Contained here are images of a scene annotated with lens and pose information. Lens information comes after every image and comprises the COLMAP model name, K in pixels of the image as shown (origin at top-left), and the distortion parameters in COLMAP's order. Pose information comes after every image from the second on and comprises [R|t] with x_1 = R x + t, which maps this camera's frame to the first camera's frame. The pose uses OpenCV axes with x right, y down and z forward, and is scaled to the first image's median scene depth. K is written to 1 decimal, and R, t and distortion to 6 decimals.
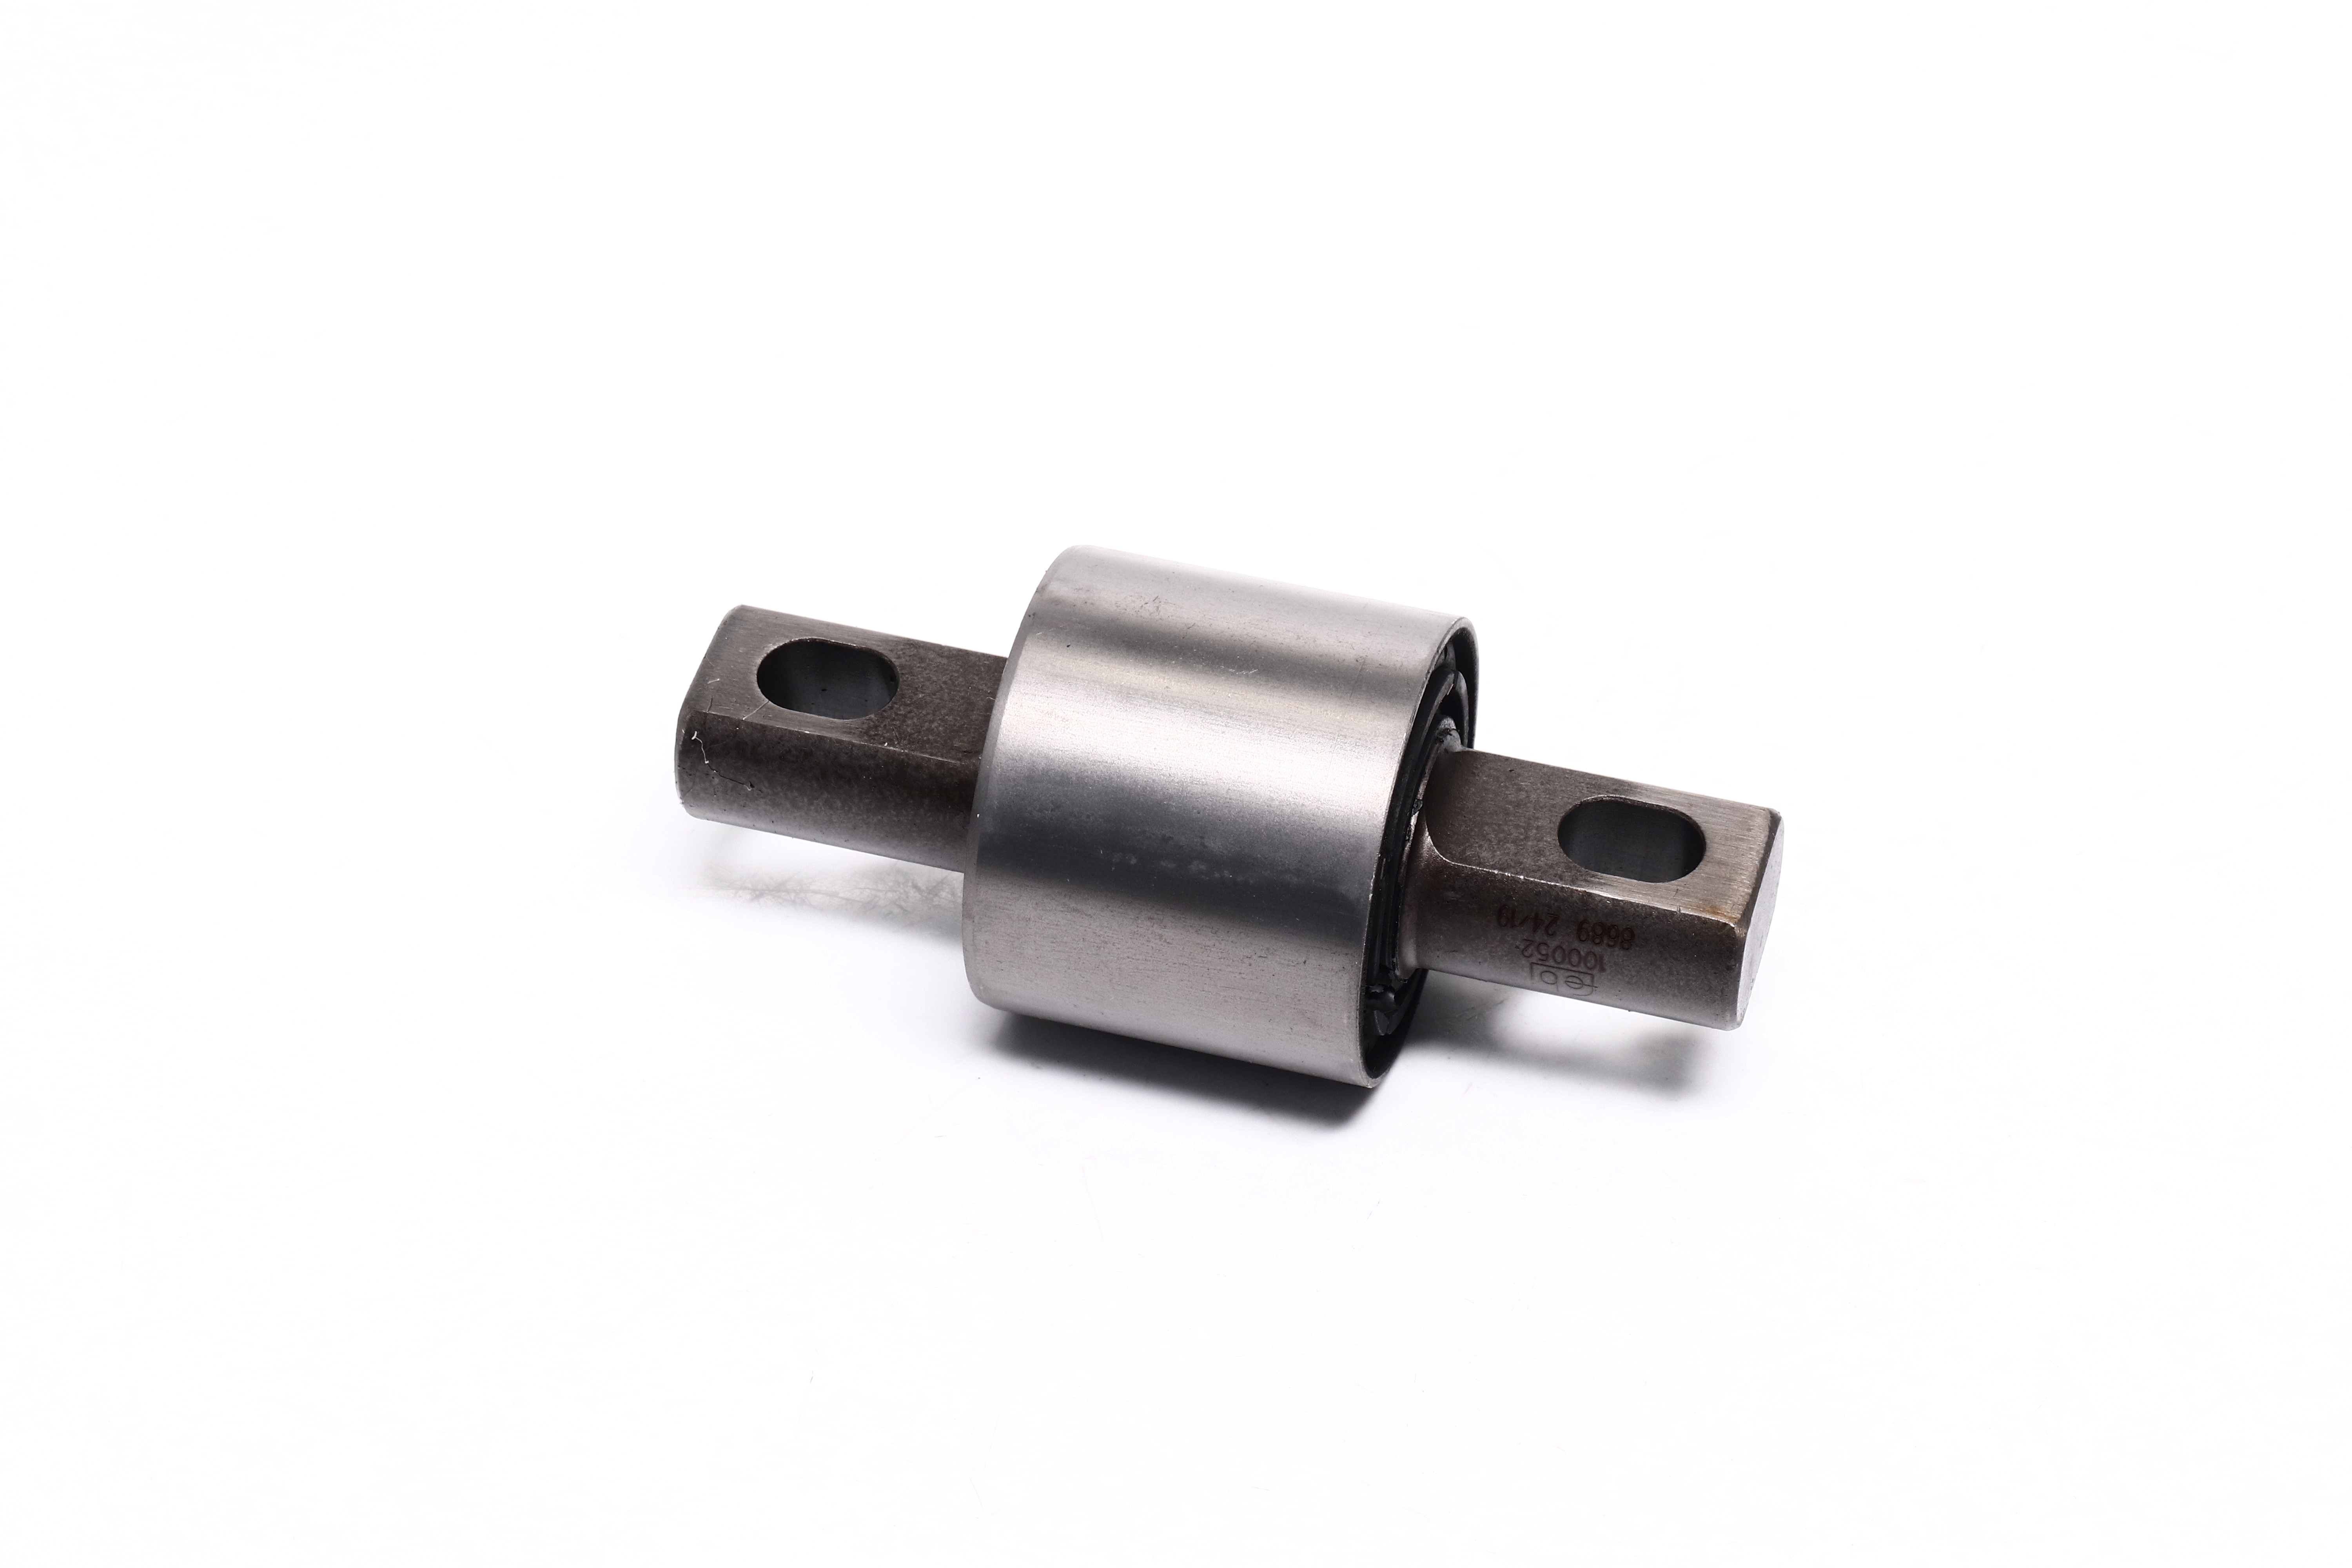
lens RADIAL K [[6461.3, 0, 1171.1], [0, 6461.3, 785.5], [0, 0, 1]] dist [1.153503, 0.000000]
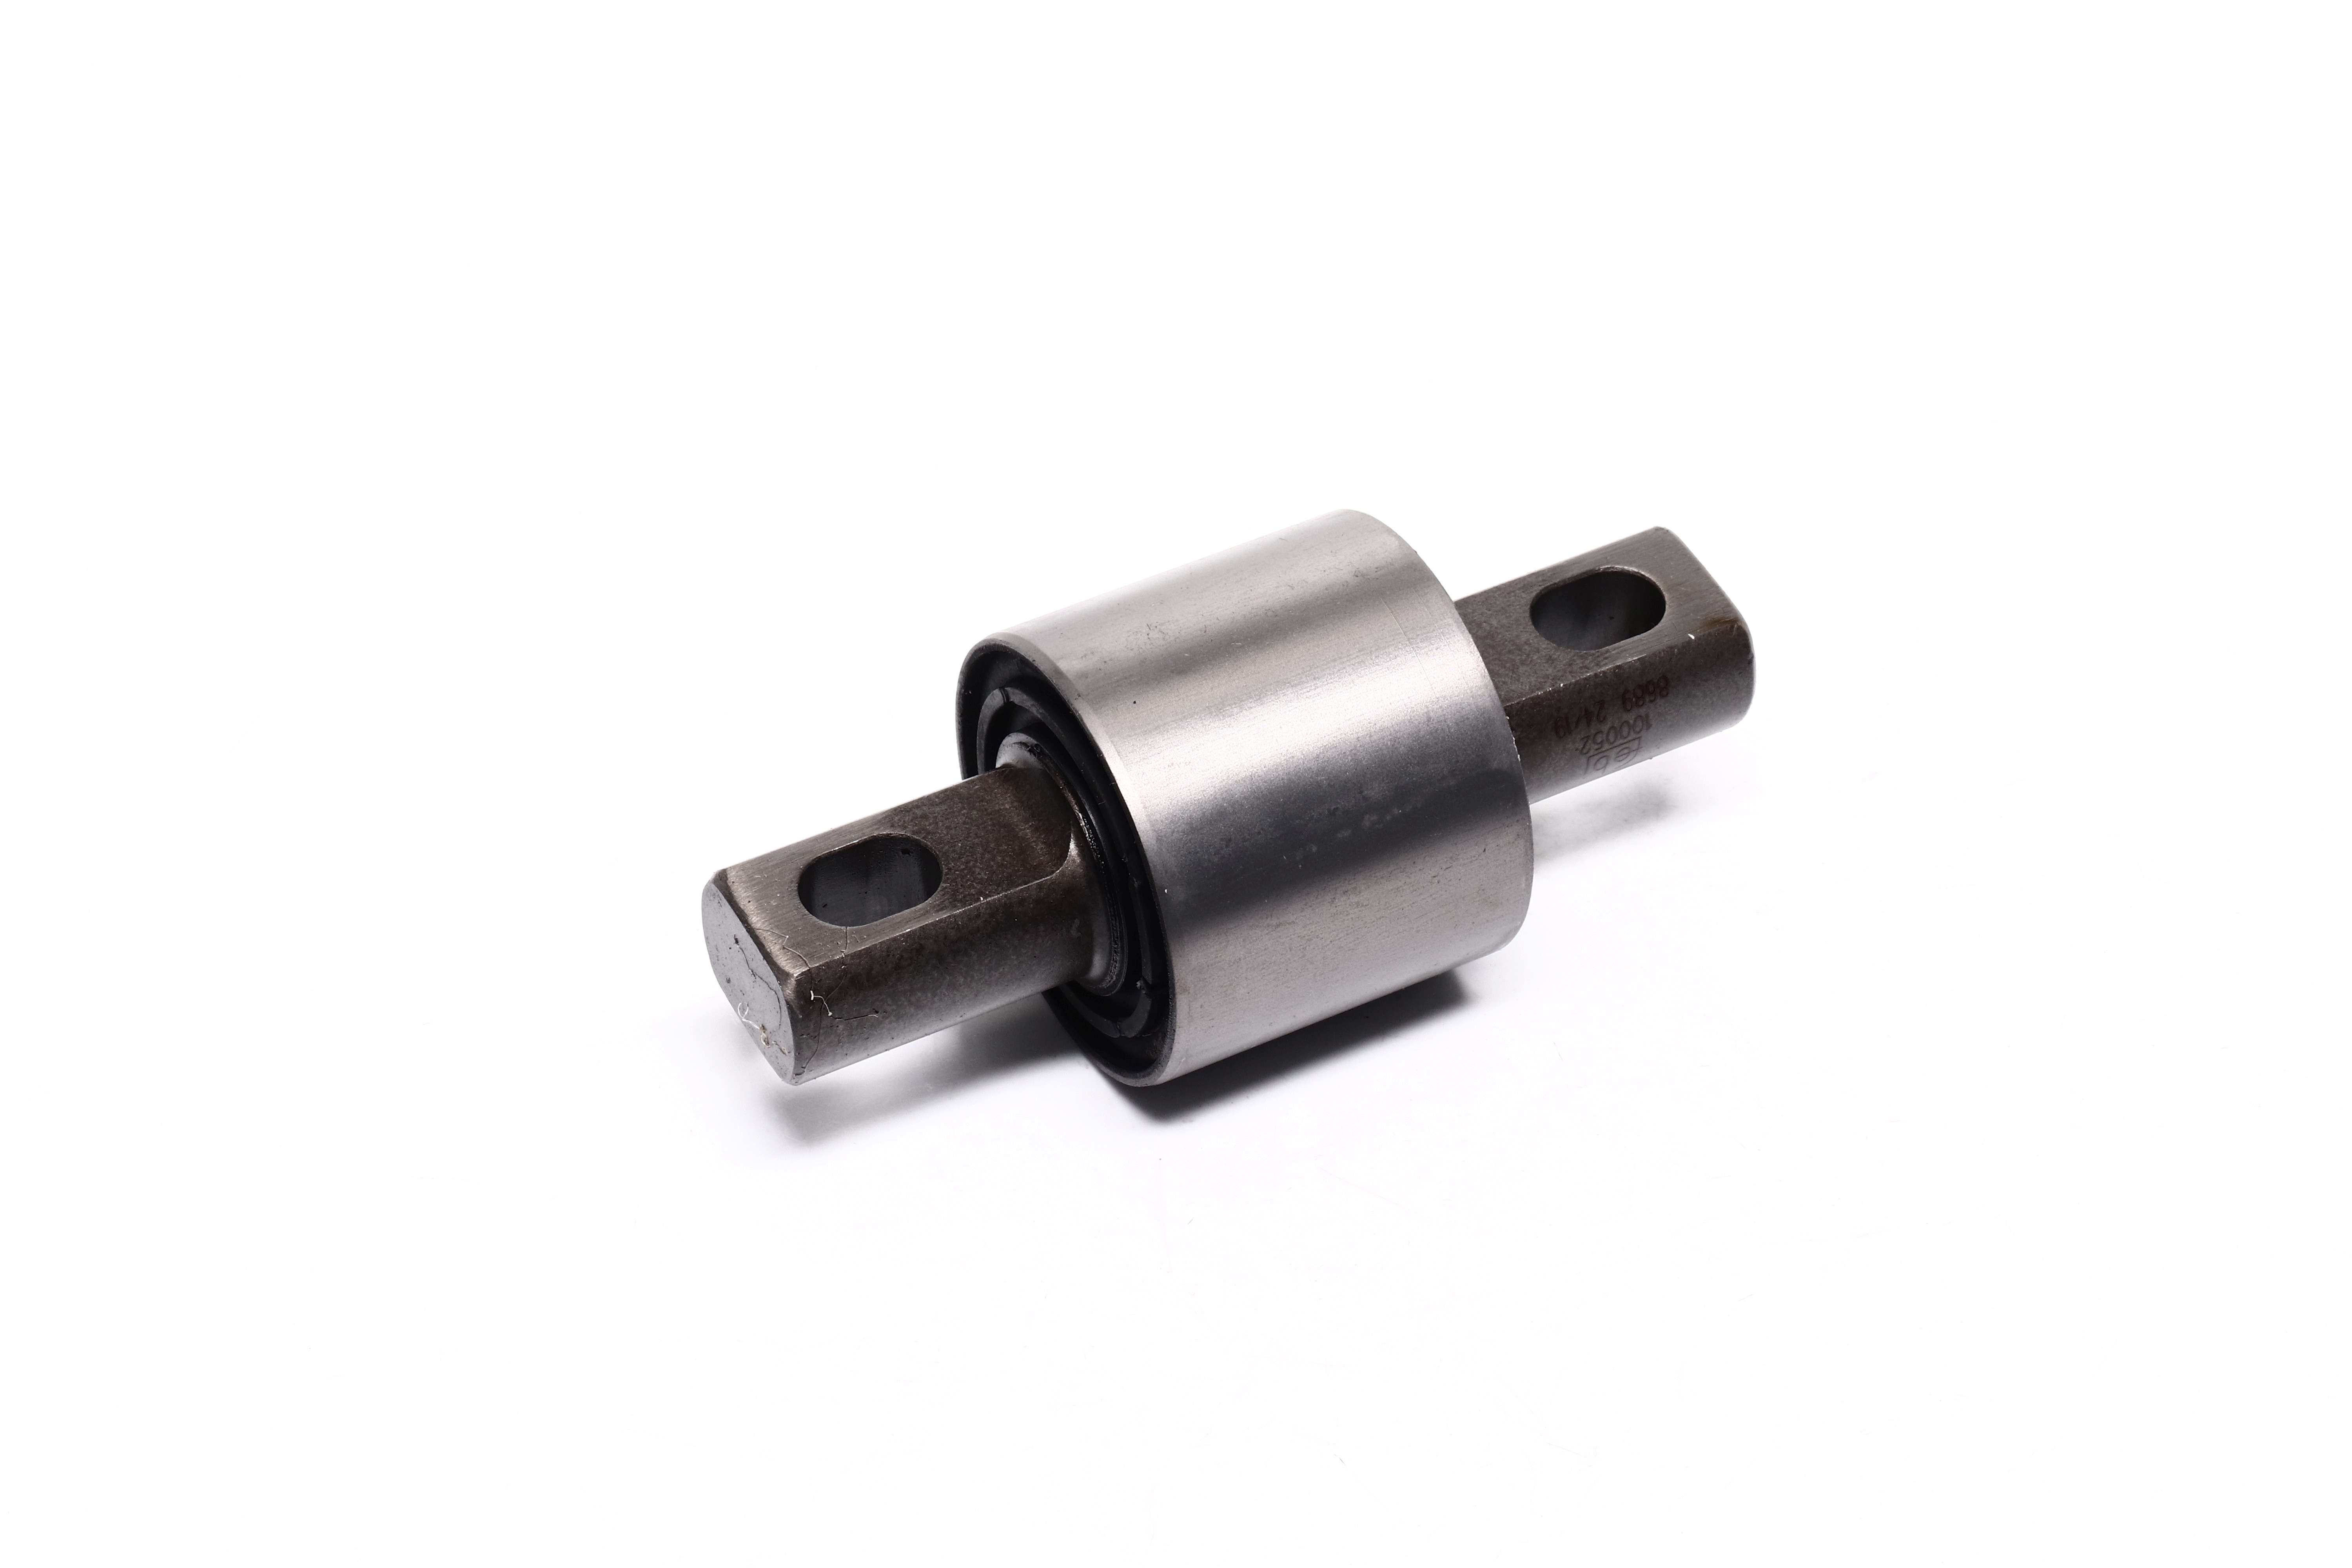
lens RADIAL K [[6461.3, 0, 1172.7], [0, 6461.3, 769.3], [0, 0, 1]] dist [1.153503, 0.000000]
pose [[0.700946, -0.481800, 0.525874, -0.537848], [0.483504, 0.863040, 0.146239, -0.154855], [-0.524309, 0.151756, 0.837896, 0.169587]]
